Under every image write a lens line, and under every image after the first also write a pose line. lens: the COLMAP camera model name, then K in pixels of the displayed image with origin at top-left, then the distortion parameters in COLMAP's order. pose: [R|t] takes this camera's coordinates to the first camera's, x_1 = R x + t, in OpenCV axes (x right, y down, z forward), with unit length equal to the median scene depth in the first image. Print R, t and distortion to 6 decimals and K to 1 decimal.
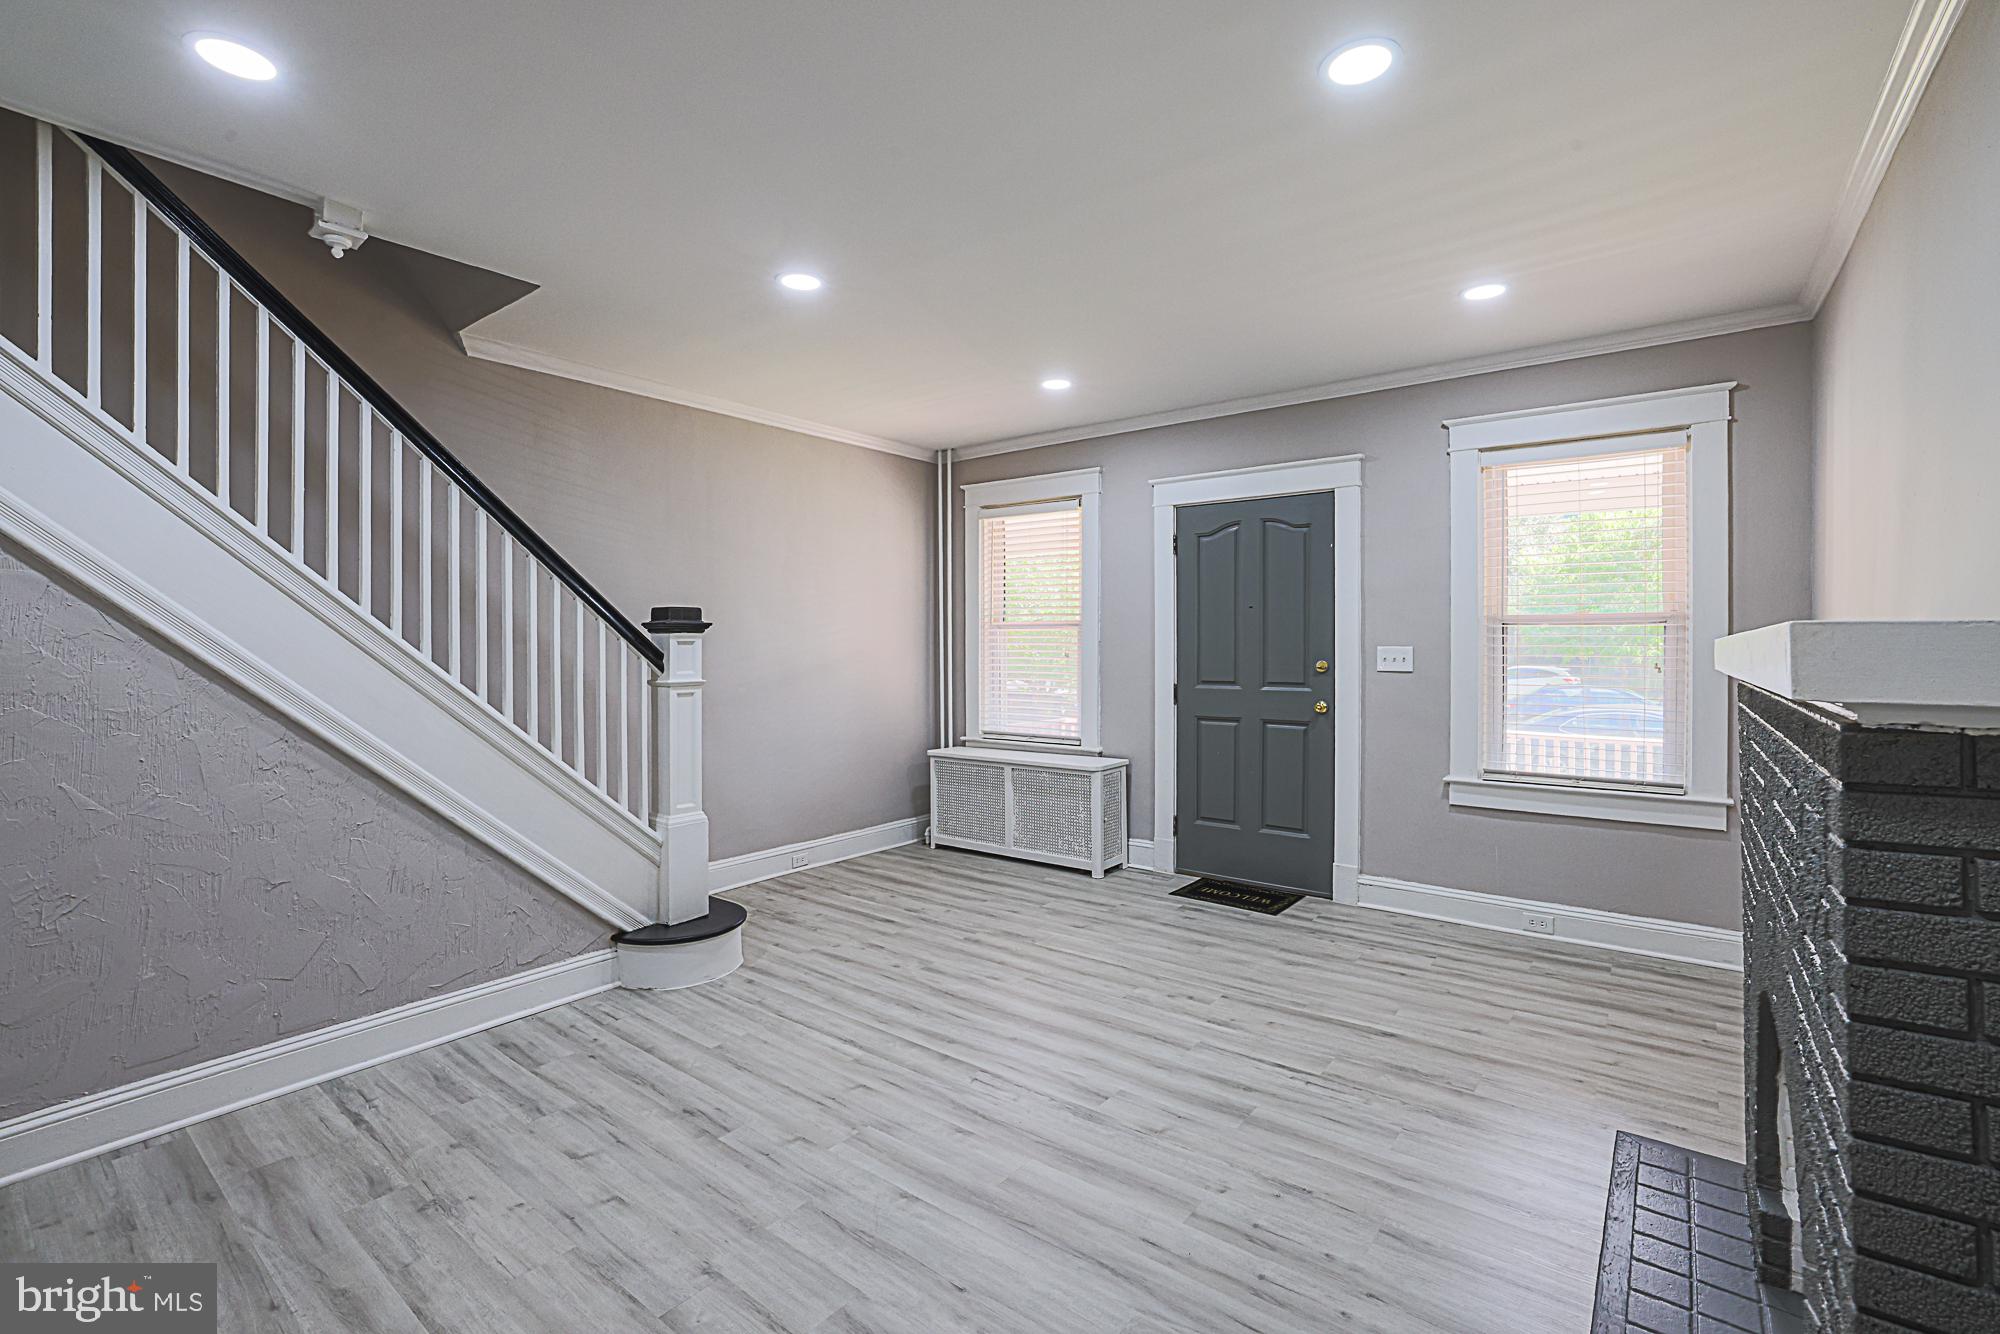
lens RADIAL K [[918.0, 0, 990.1], [0, 918.0, 650.2], [0, 0, 1]] dist [-0.037485, 0.009759]
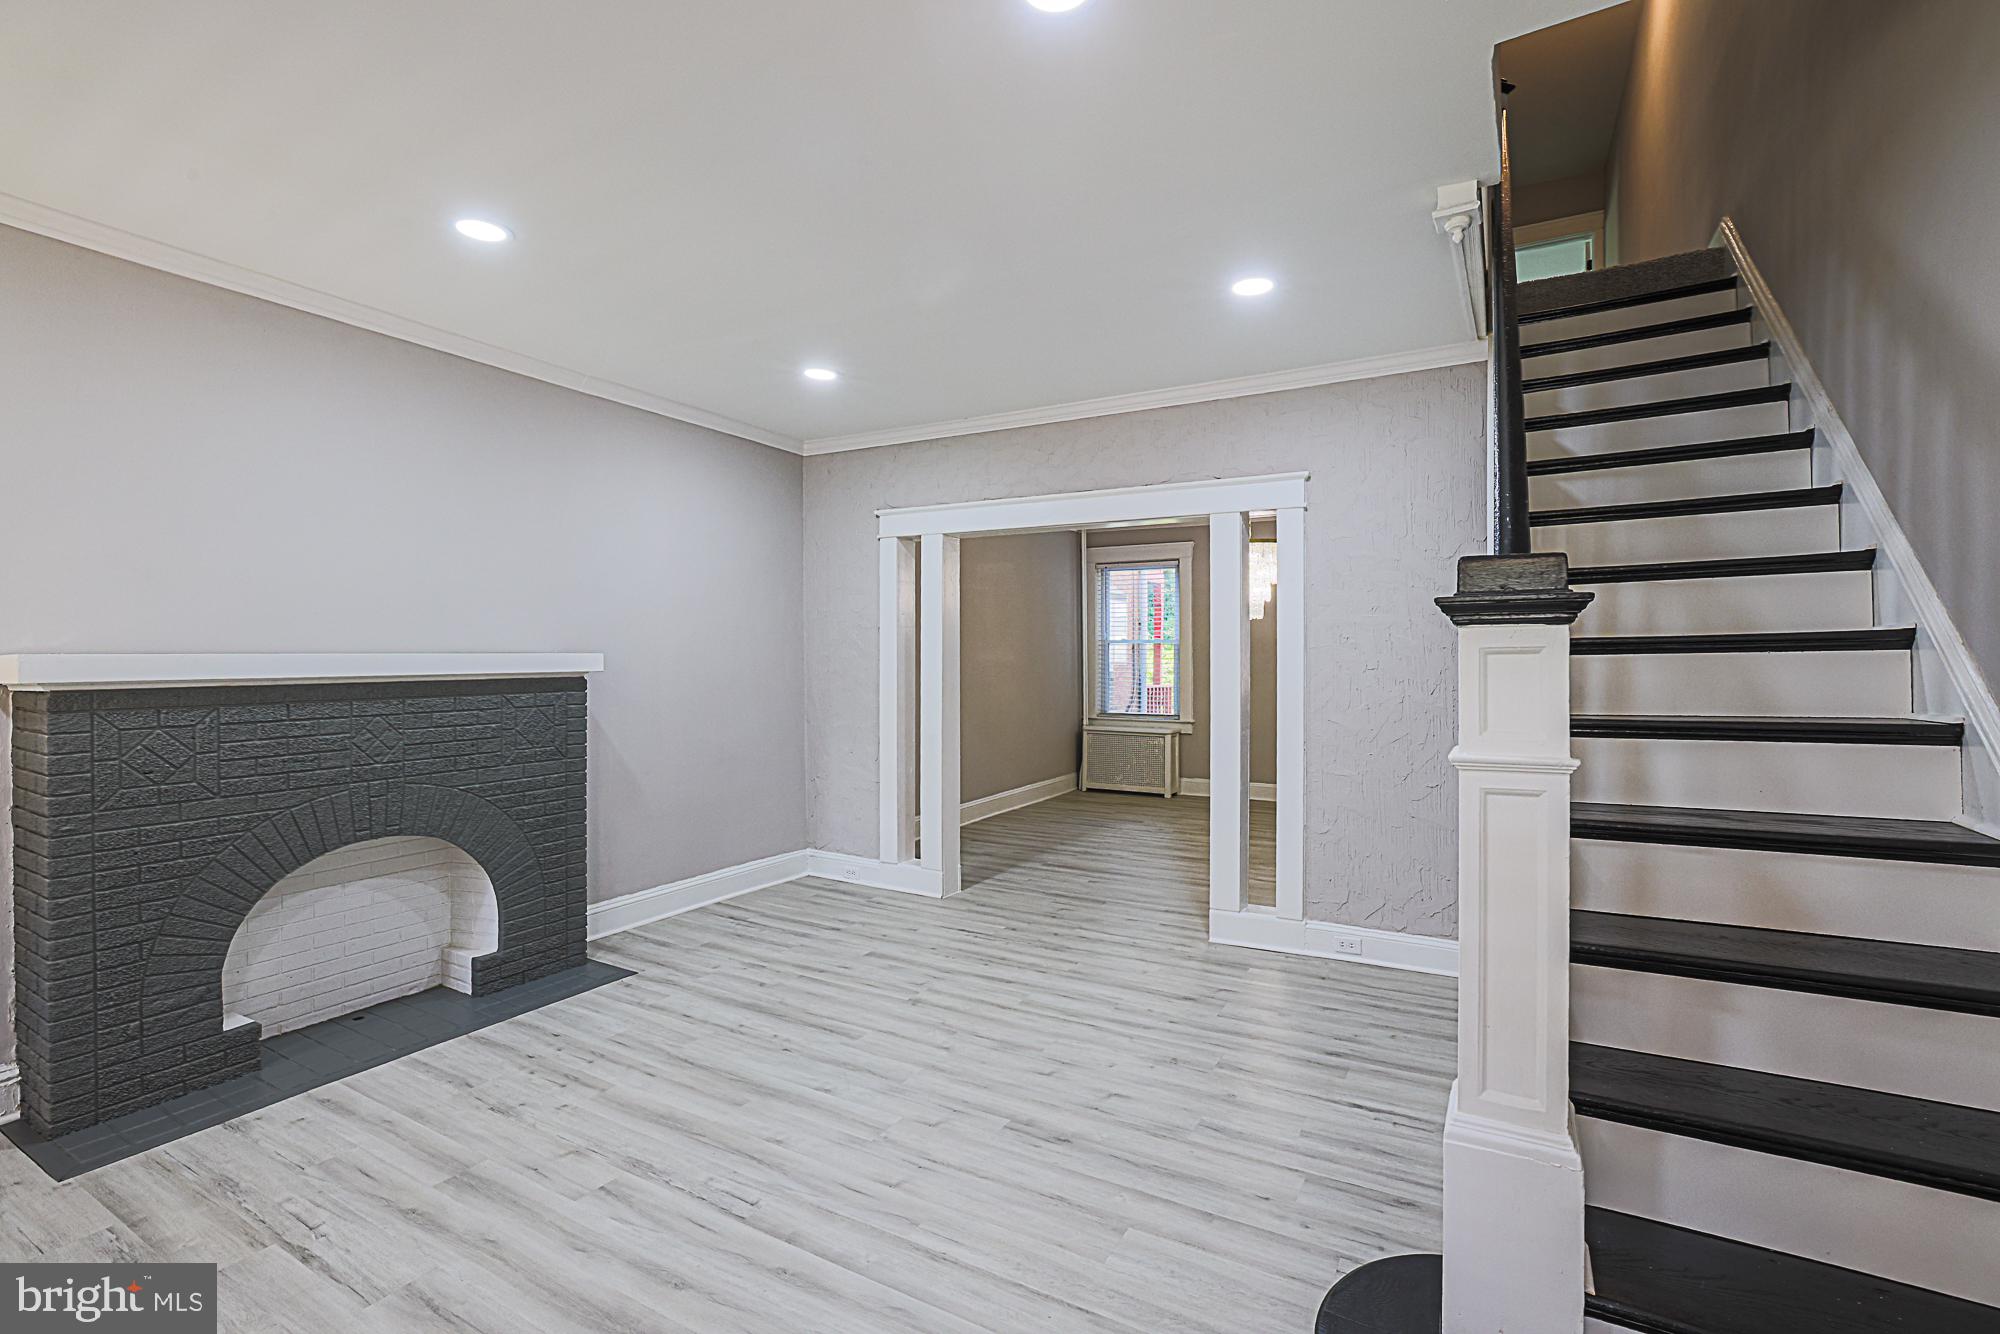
lens RADIAL K [[934.1, 0, 1000.5], [0, 934.1, 661.0], [0, 0, 1]] dist [-0.035297, 0.004441]
pose [[-0.988852, 0.002091, -0.148886, -0.079626], [0.000952, 0.999970, 0.007723, -0.007137], [0.148897, 0.007496, -0.988824, 1.306092]]
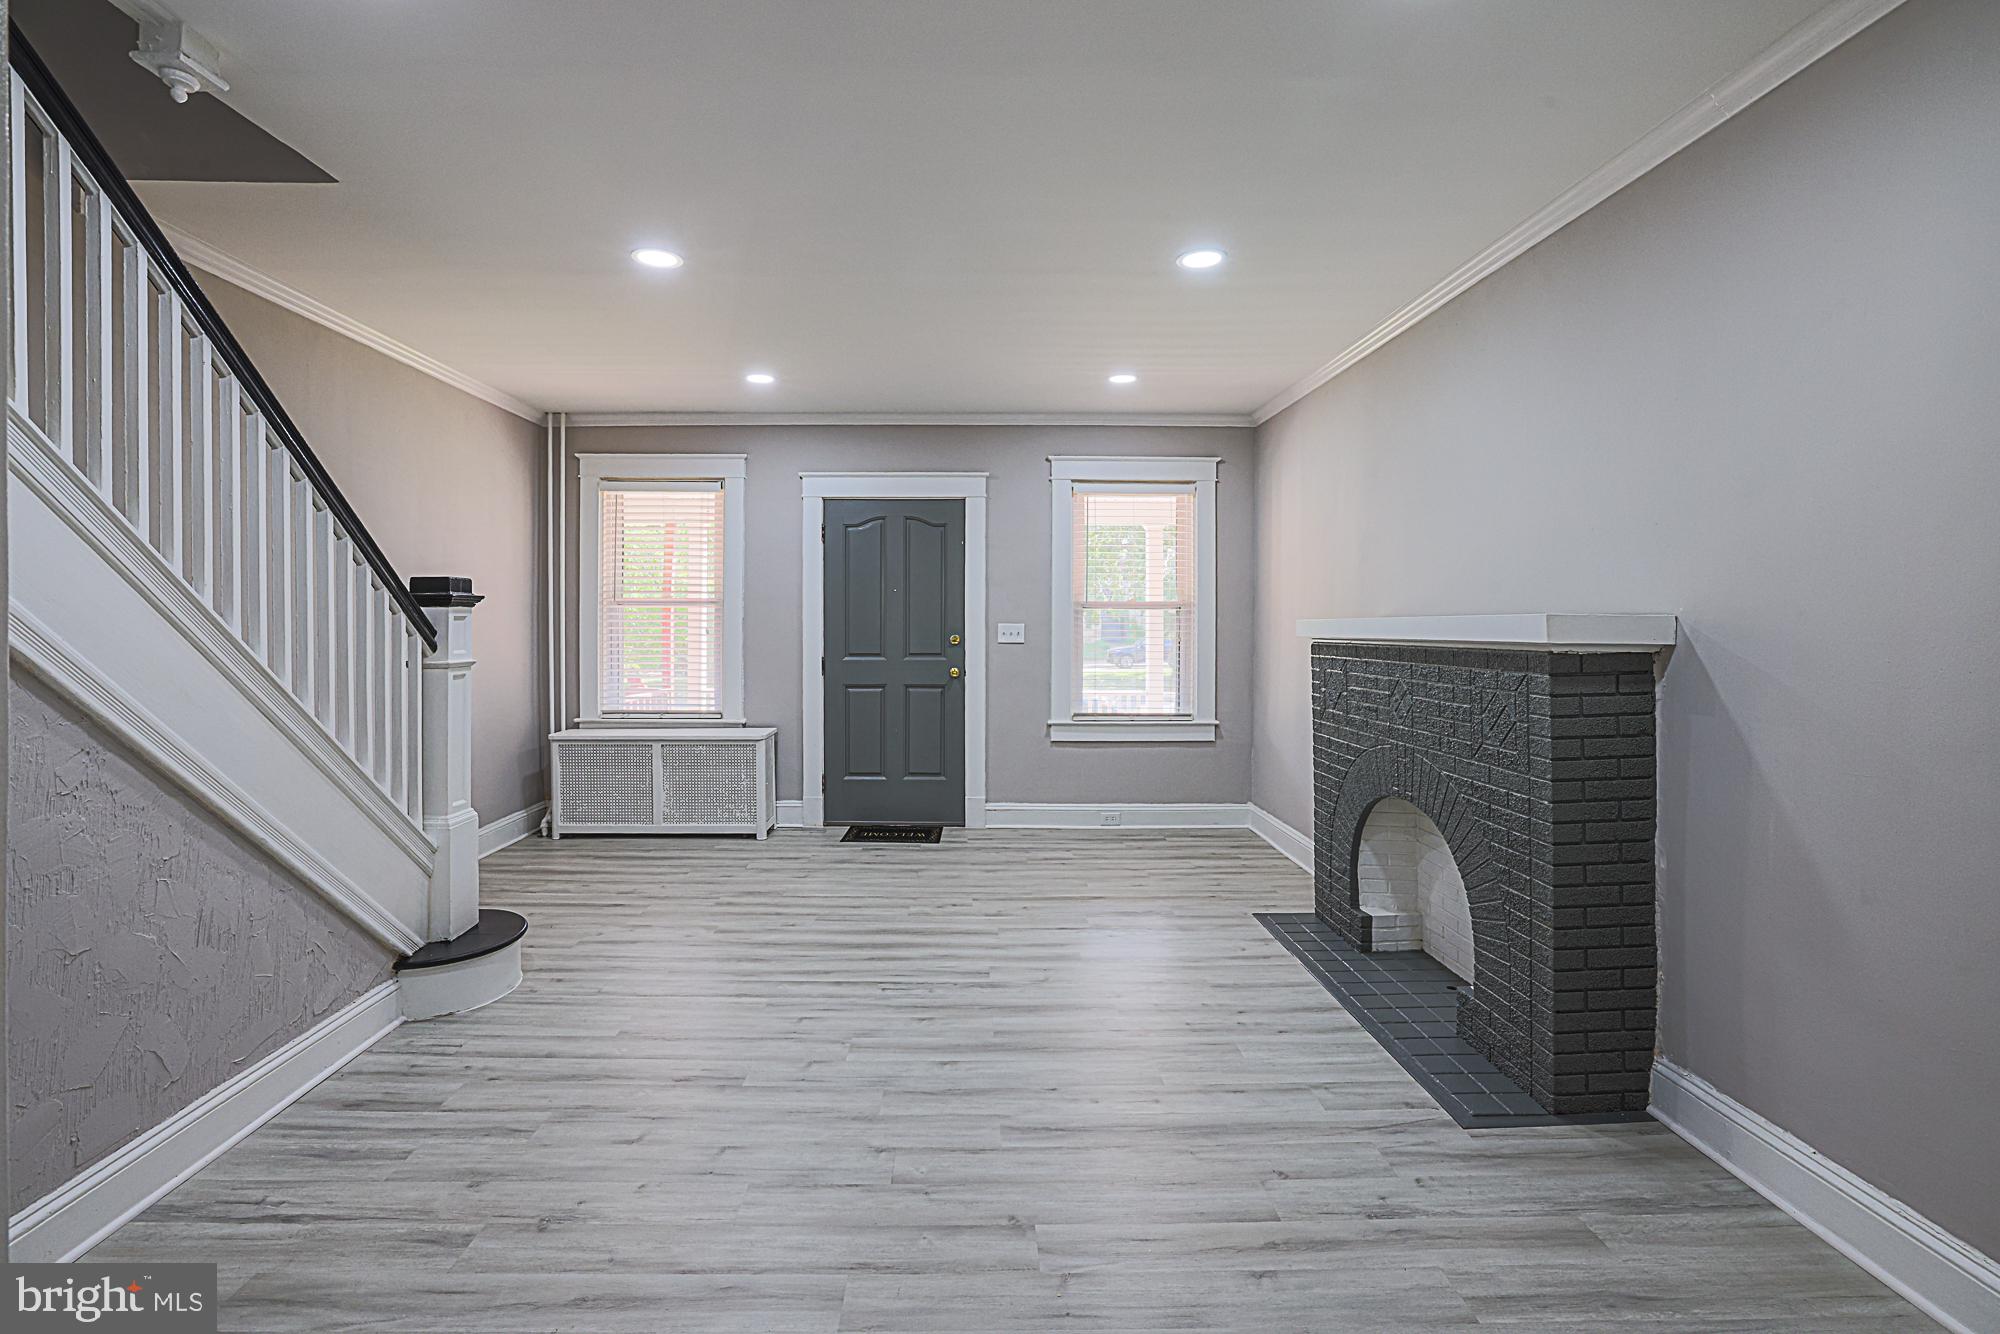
lens RADIAL K [[918.0, 0, 1007.7], [0, 918.0, 625.8], [0, 0, 1]] dist [-0.037485, 0.009759]
pose [[0.773137, 0.000510, 0.634239, -0.461834], [0.000802, 0.999998, -0.001781, 0.001132], [-0.634239, 0.001885, 0.773135, -0.012062]]
